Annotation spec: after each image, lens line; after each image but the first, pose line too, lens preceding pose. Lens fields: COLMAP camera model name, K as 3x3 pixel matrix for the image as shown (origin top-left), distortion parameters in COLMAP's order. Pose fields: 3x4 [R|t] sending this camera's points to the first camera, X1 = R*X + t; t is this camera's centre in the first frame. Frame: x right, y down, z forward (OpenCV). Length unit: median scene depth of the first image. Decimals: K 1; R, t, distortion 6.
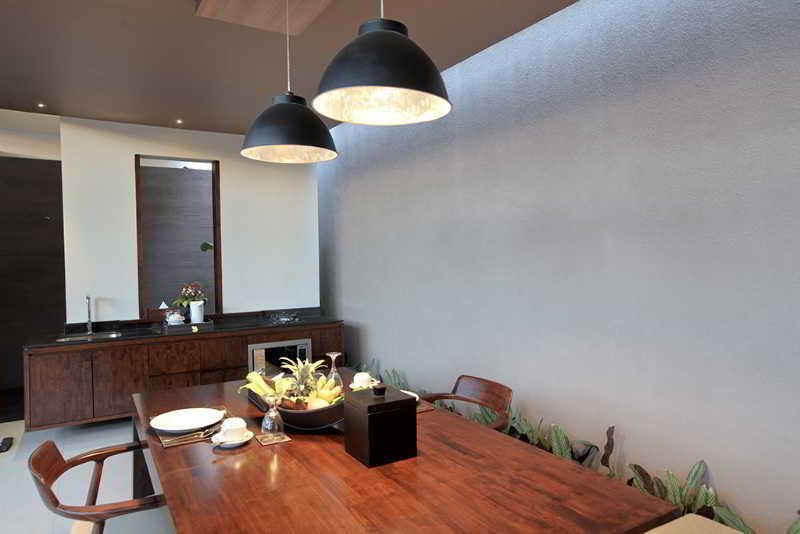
lens RADIAL K [[524.4, 0, 400.0], [0, 524.4, 267.0], [0, 0, 1]] dist [-0.003512, -0.001027]
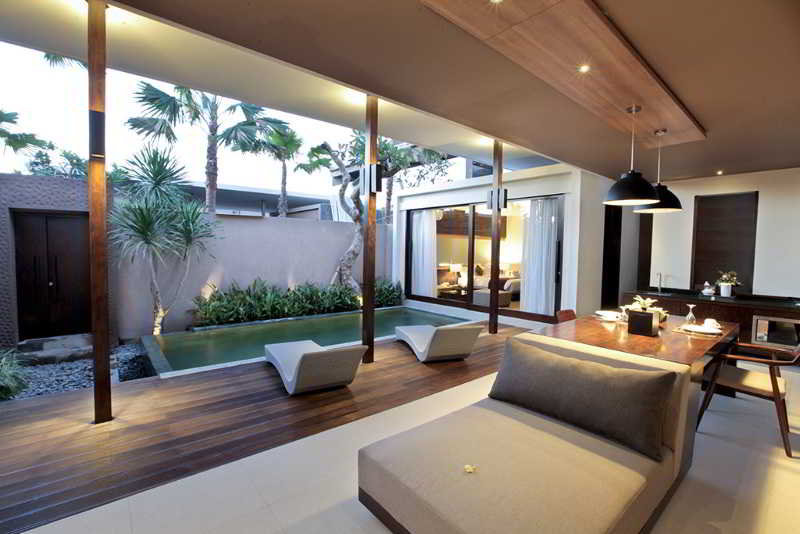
lens RADIAL K [[357.8, 0, 400.0], [0, 357.8, 267.0], [0, 0, 1]] dist [-0.018056, 0.000008]
pose [[0.172338, 0.064860, -0.982900, 0.505574], [-0.038141, 0.997521, 0.059137, -0.009040], [0.984299, 0.027297, 0.174384, -0.172107]]
